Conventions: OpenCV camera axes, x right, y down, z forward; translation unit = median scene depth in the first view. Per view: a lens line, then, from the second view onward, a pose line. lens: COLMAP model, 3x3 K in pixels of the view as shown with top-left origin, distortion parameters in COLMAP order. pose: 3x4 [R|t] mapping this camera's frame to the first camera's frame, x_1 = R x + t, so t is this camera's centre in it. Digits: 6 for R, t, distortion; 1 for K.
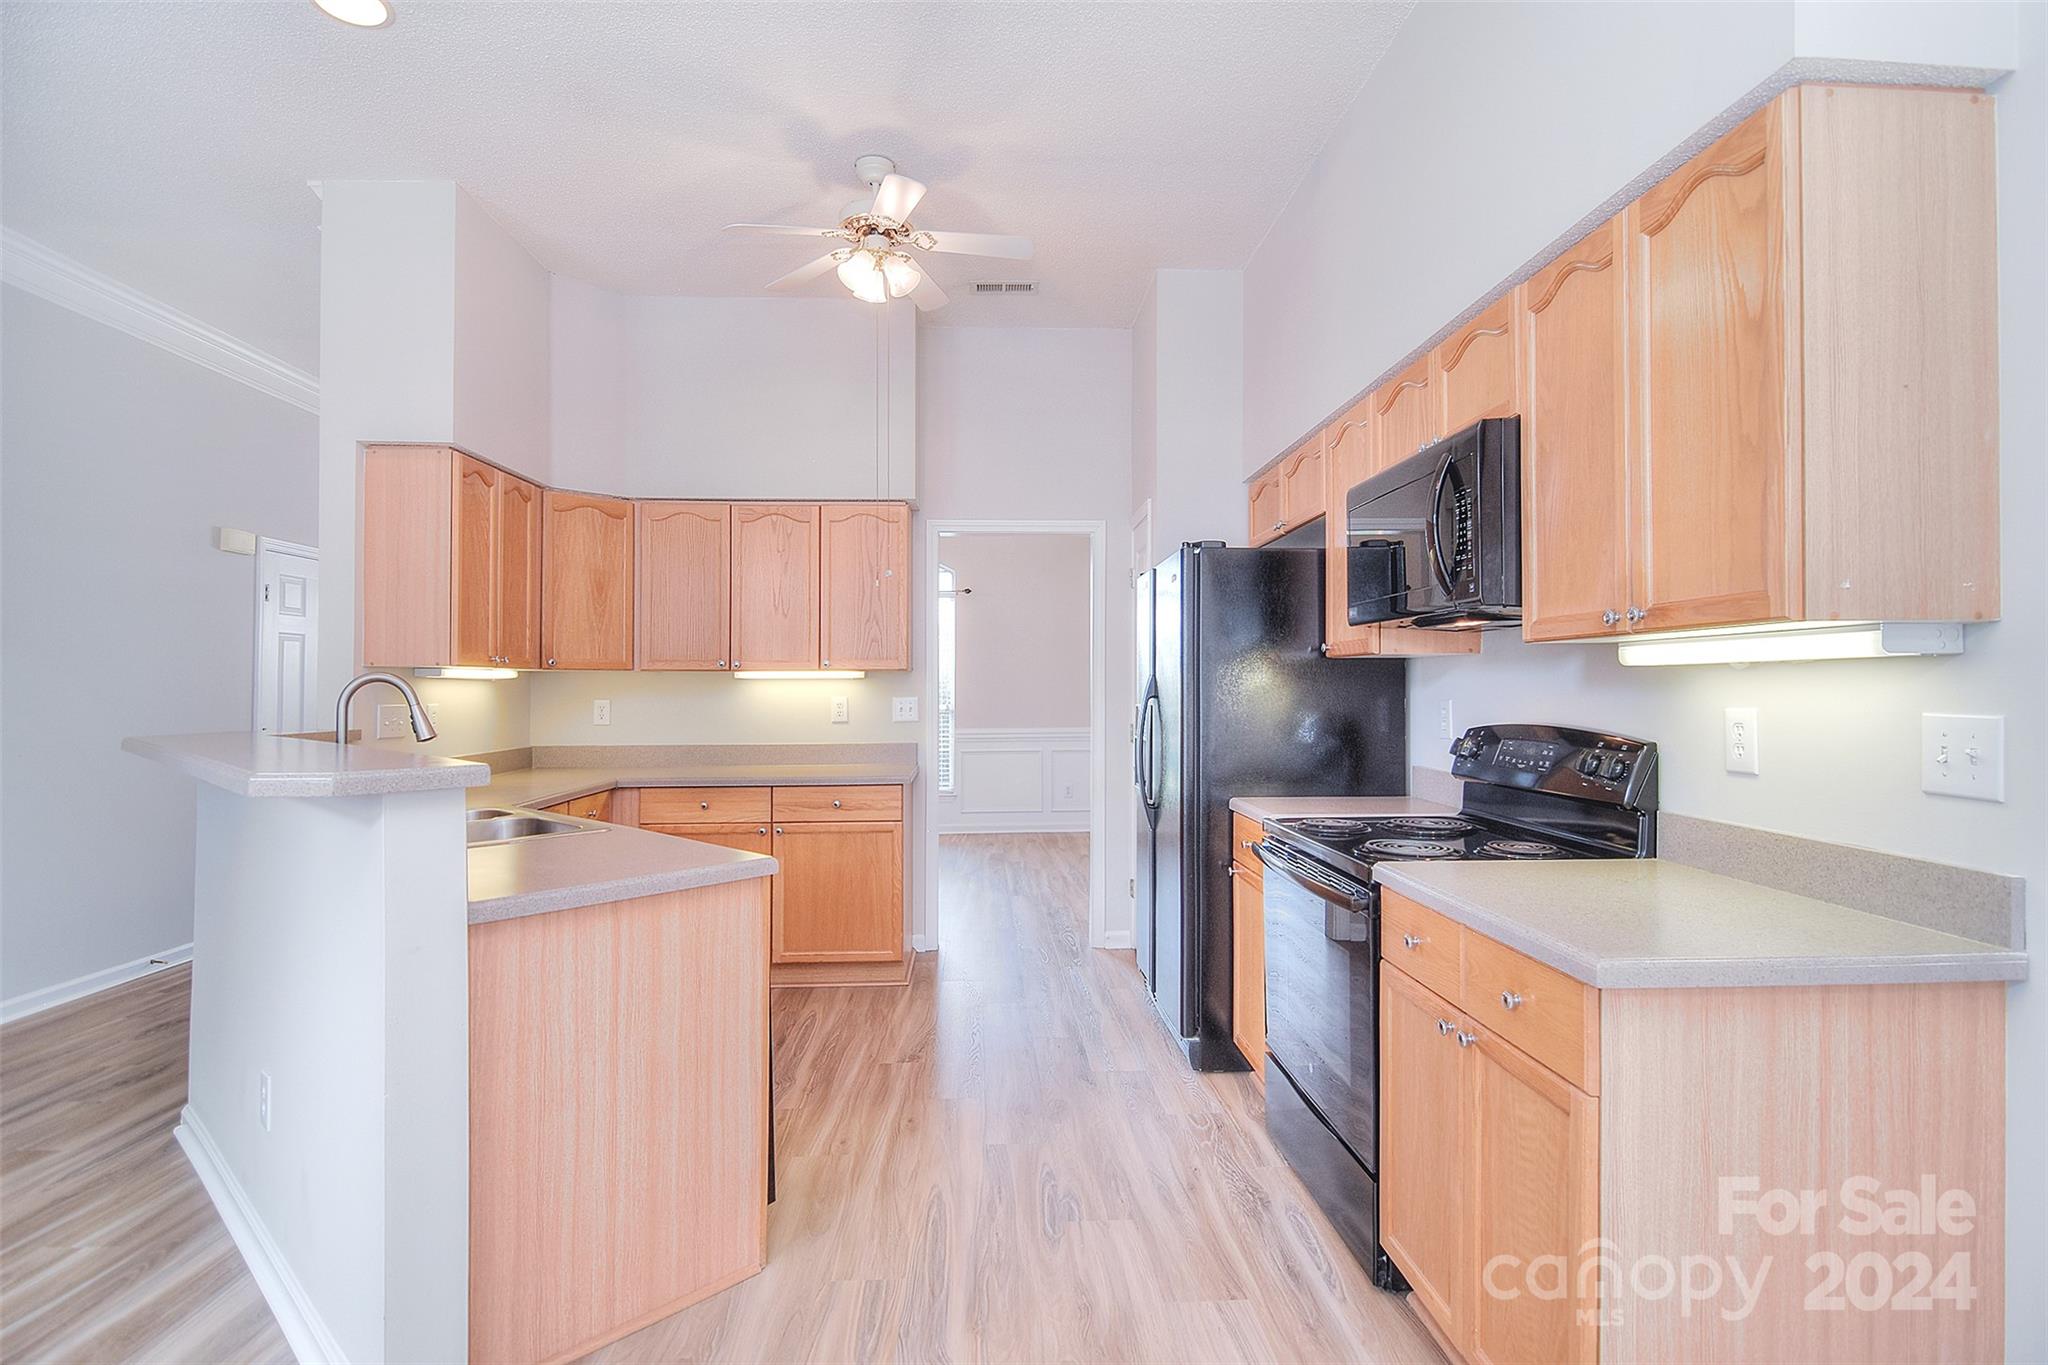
lens RADIAL K [[996.5, 0, 1028.4], [0, 996.5, 688.2], [0, 0, 1]] dist [0.003861, -0.013129]
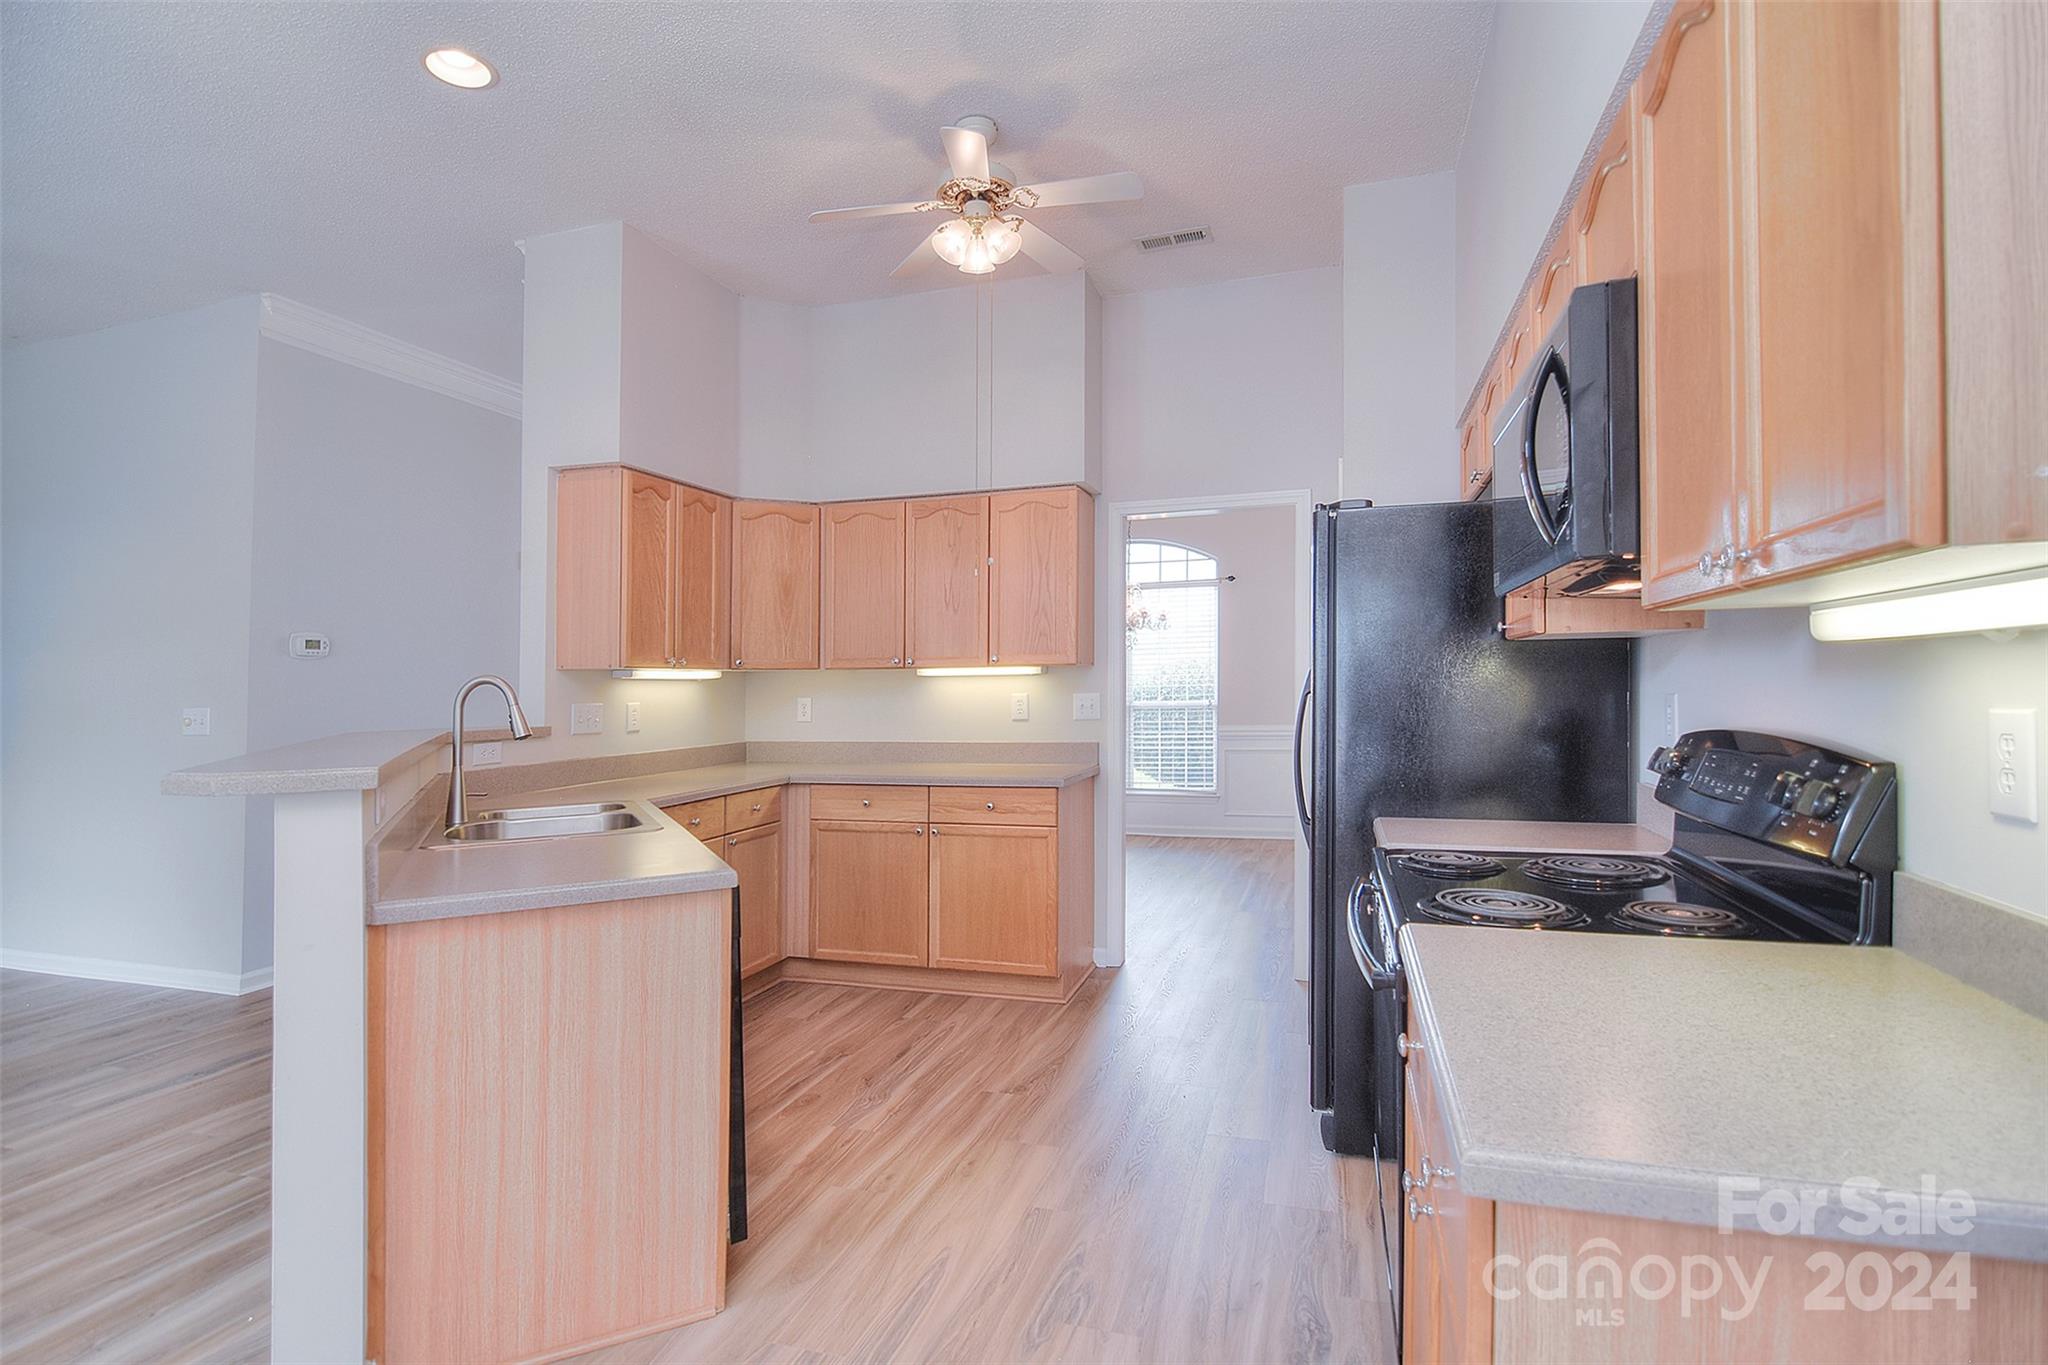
lens RADIAL K [[997.3, 0, 1027.0], [0, 997.3, 673.8], [0, 0, 1]] dist [0.001297, -0.000664]
pose [[0.938257, -0.013723, -0.345666, 0.205443], [0.010769, 0.999887, -0.010463, -0.000031], [0.345771, 0.006095, 0.938299, 0.137373]]
